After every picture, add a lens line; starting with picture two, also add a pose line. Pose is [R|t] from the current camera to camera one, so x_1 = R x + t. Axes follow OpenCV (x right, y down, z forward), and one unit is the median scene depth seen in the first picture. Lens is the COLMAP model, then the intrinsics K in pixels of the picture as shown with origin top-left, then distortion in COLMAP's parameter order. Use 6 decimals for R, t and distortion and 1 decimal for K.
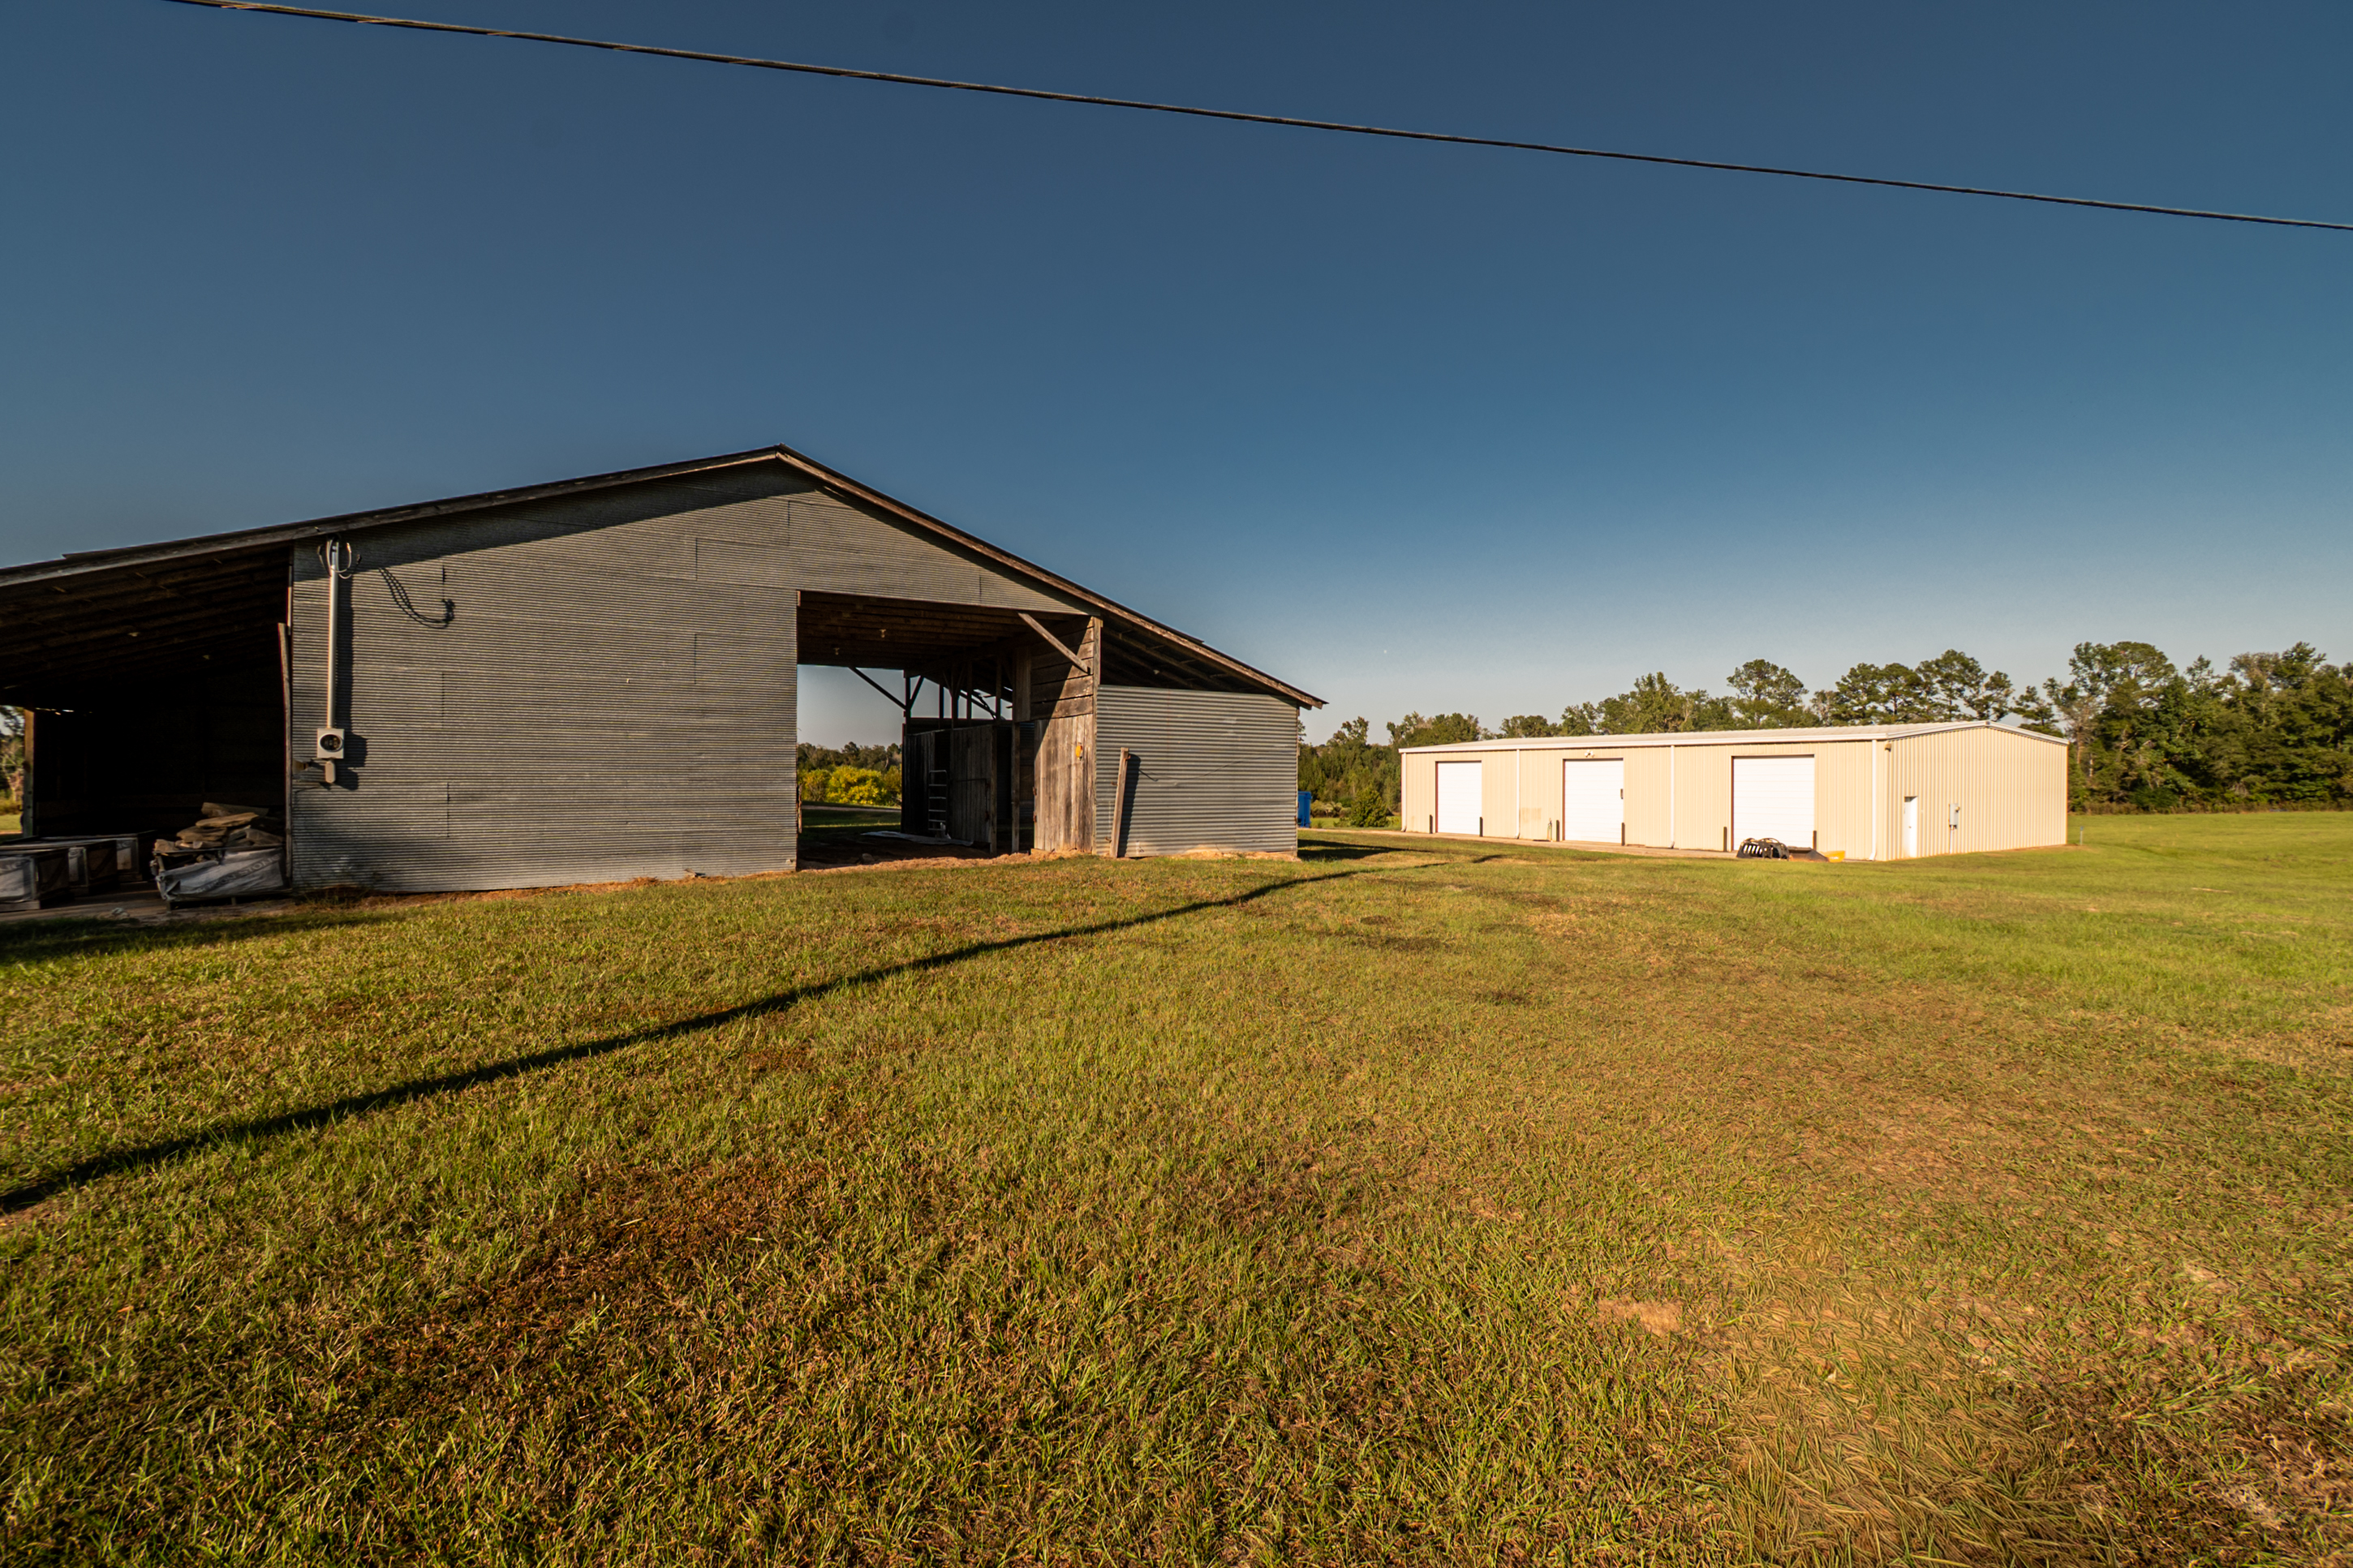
lens RADIAL K [[1058.0, 0, 1172.5], [0, 1058.0, 787.8], [0, 0, 1]] dist [0.003145, -0.001186]
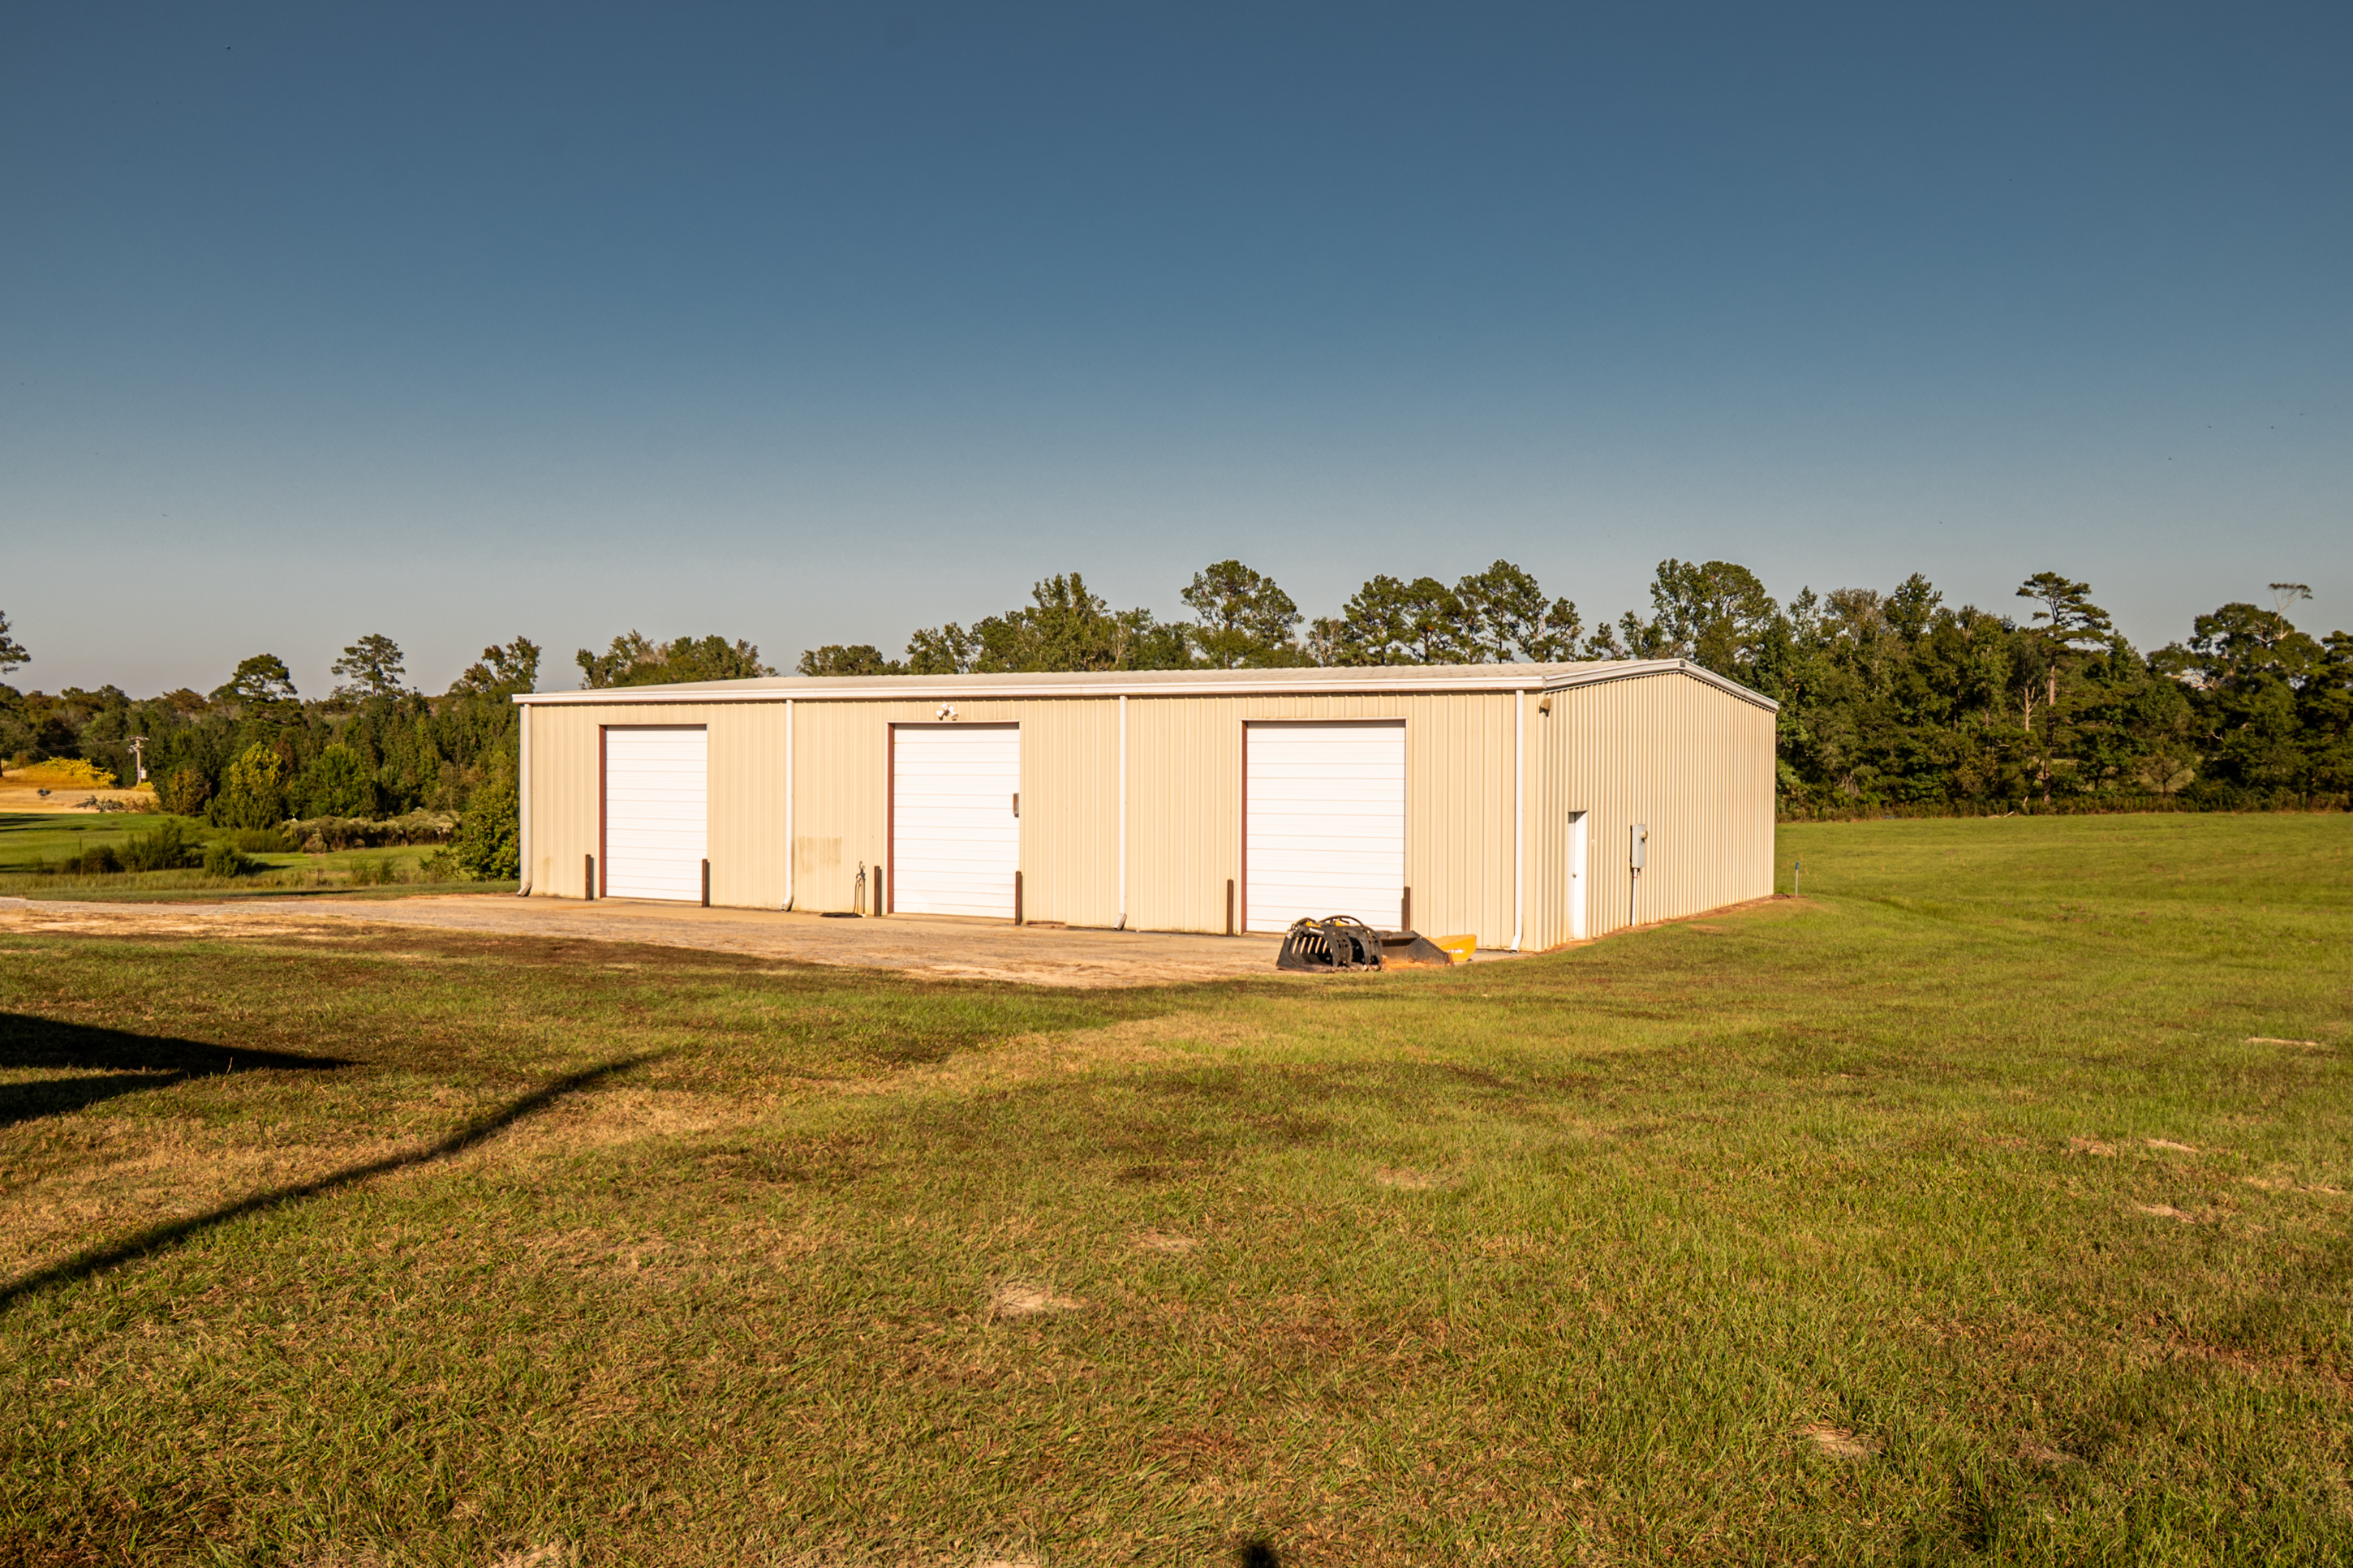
lens RADIAL K [[1980.3, 0, 1161.9], [0, 1980.3, 777.6], [0, 0, 1]] dist [0.000816, -0.015619]
pose [[0.888012, 0.002307, 0.459815, 0.027468], [-0.001911, 0.999997, -0.001328, -0.001262], [-0.459816, 0.000300, 0.888014, 0.066478]]
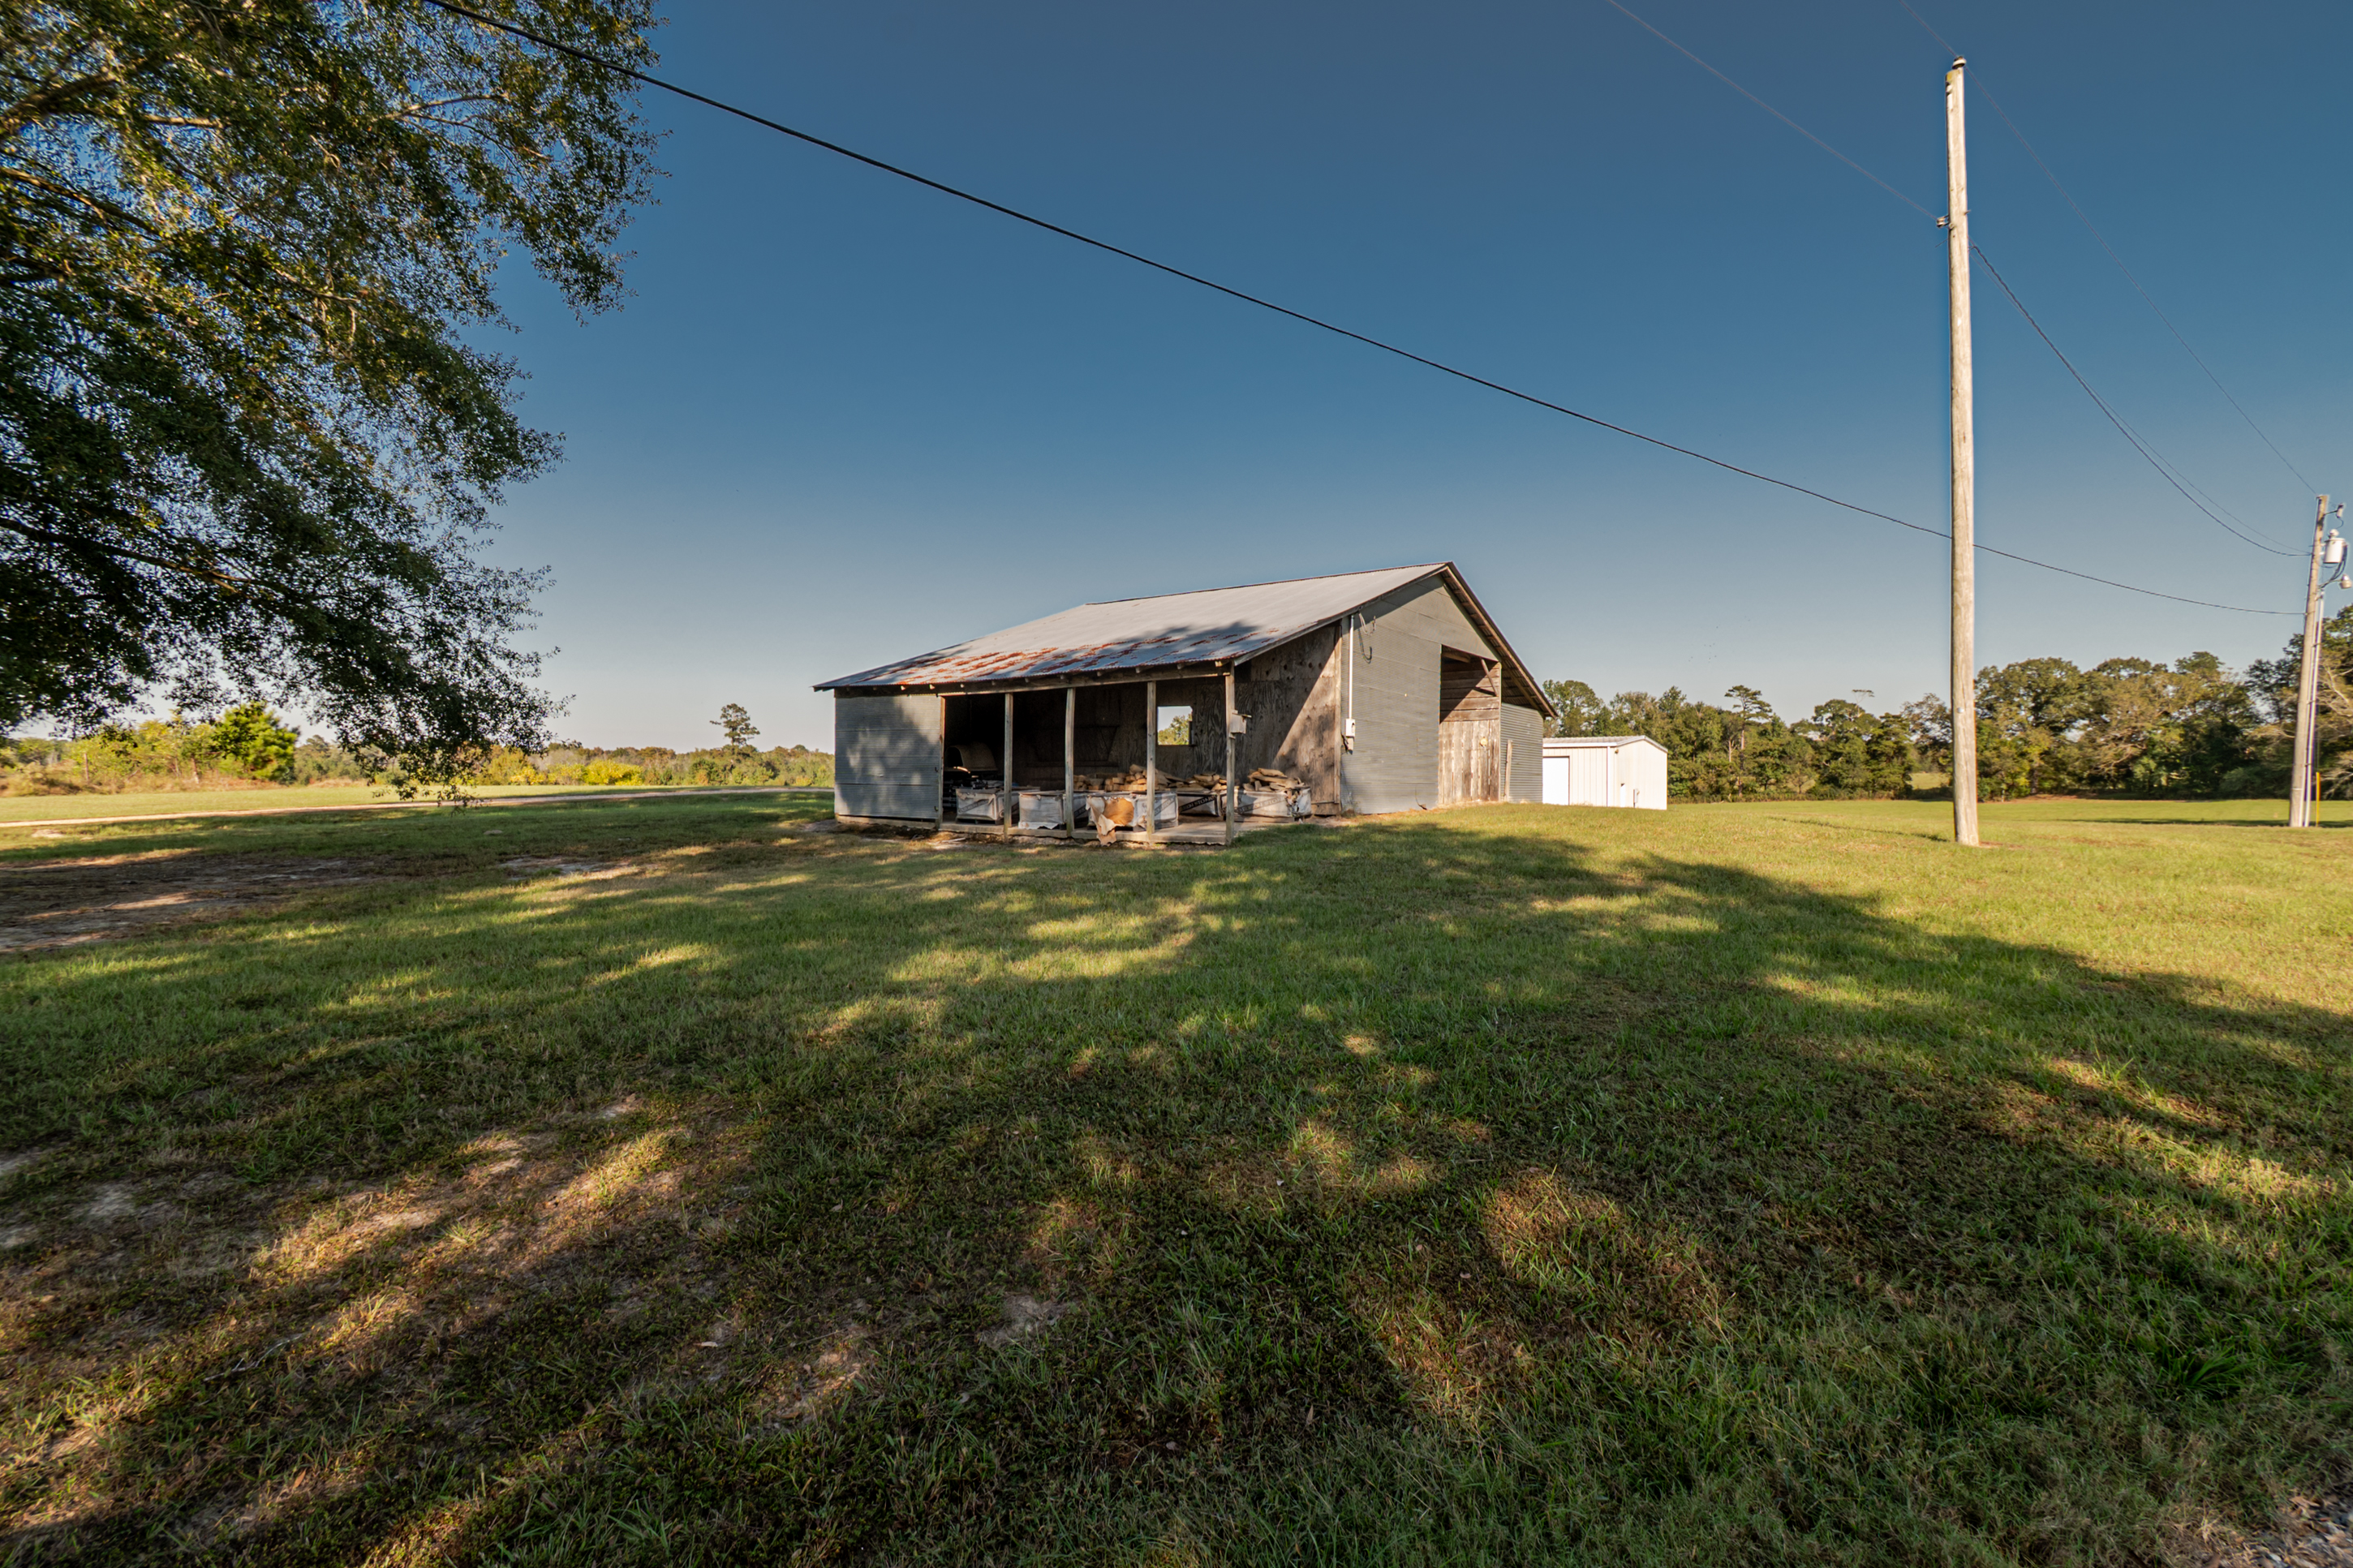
lens RADIAL K [[1058.0, 0, 1163.1], [0, 1058.0, 784.7], [0, 0, 1]] dist [0.003145, -0.001186]
pose [[0.916610, 0.001625, 0.399778, -0.120874], [0.001319, 0.999974, -0.007087, 0.004284], [-0.399779, 0.007023, 0.916585, -0.030529]]
